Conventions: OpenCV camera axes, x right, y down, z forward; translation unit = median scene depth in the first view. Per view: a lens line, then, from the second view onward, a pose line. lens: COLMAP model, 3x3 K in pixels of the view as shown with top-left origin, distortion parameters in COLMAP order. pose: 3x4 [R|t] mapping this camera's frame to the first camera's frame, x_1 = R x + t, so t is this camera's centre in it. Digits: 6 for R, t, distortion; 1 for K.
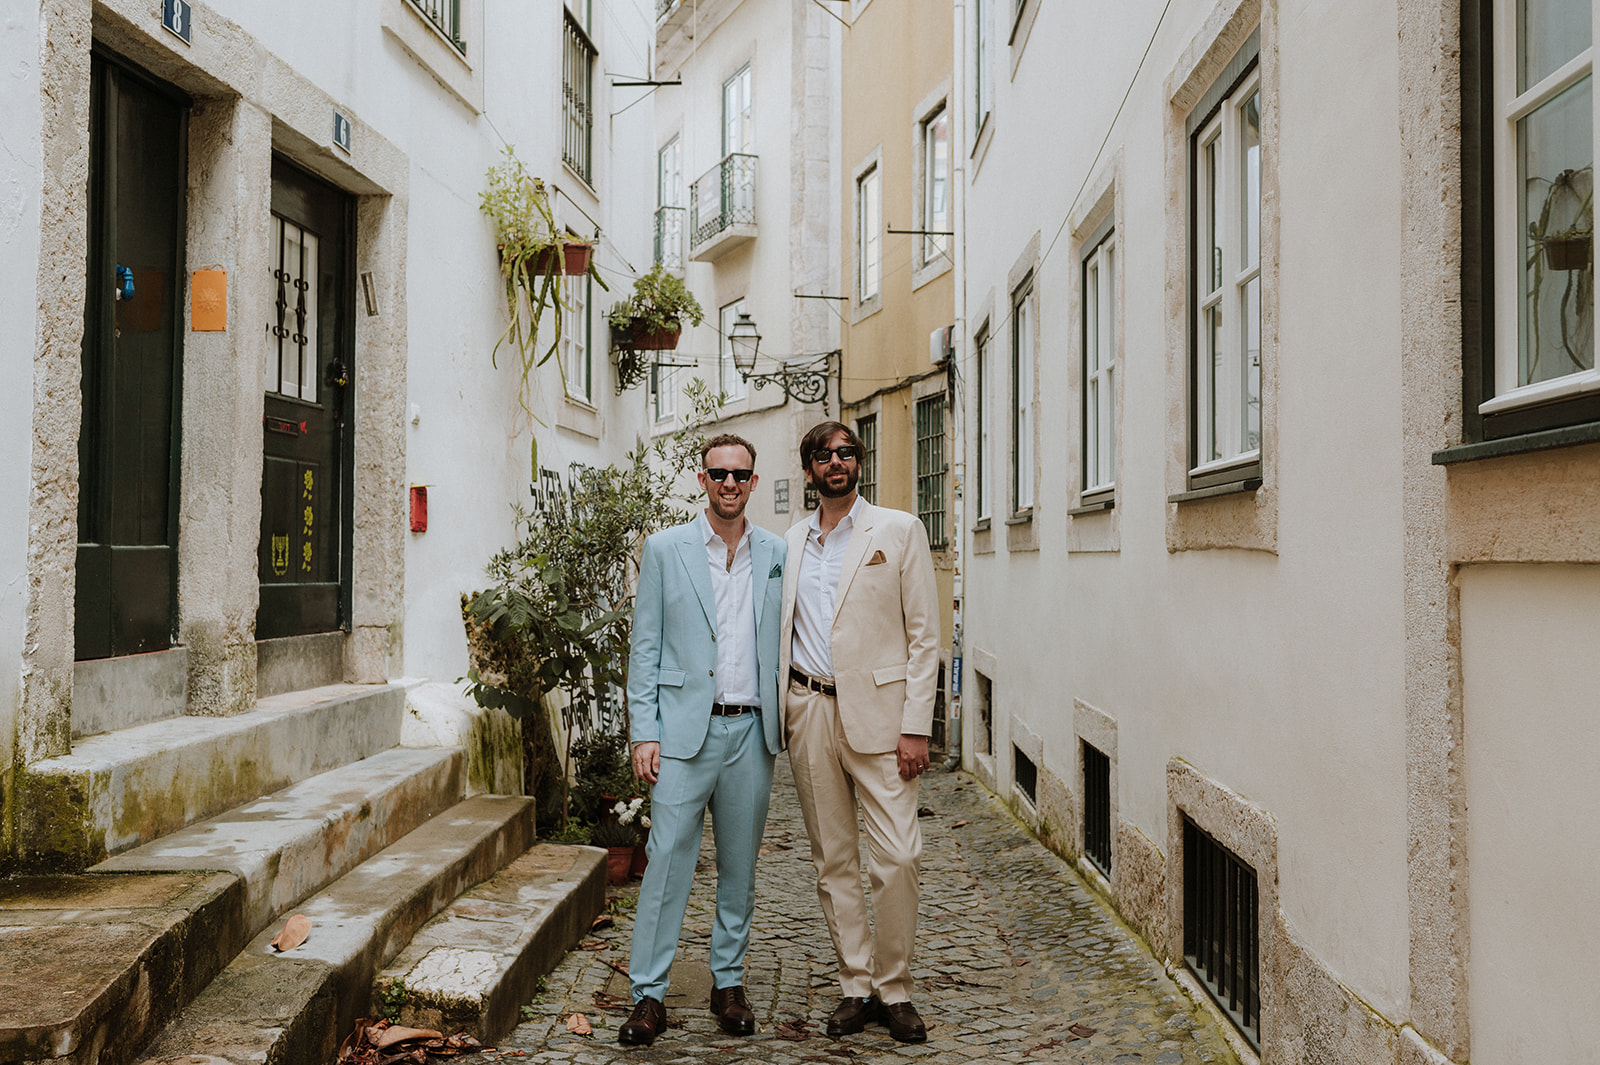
lens RADIAL K [[1624.2, 0, 800.0], [0, 1624.2, 532.5], [0, 0, 1]] dist [-0.088439, 0.012271]
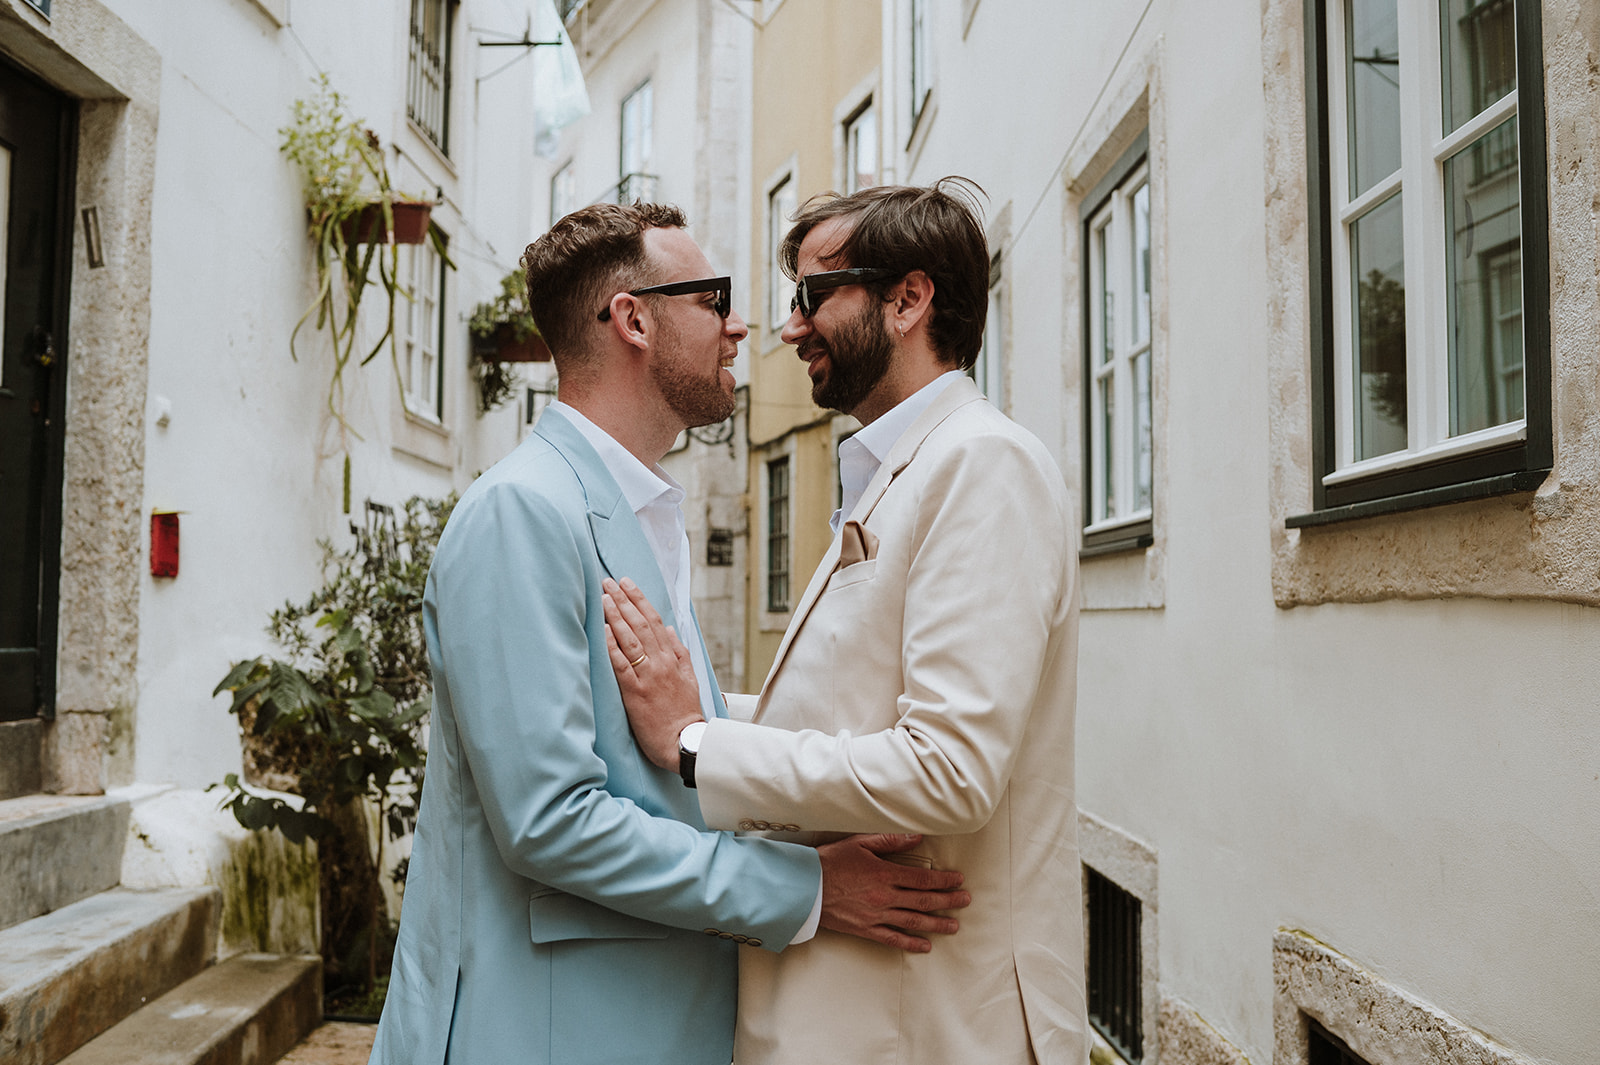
lens RADIAL K [[1624.2, 0, 800.0], [0, 1624.2, 532.5], [0, 0, 1]] dist [-0.088439, 0.012271]
pose [[0.998168, 0.006109, 0.060200, -0.000129], [-0.003774, 0.999239, -0.038820, 0.006090], [-0.060391, 0.038522, 0.997431, 0.275654]]
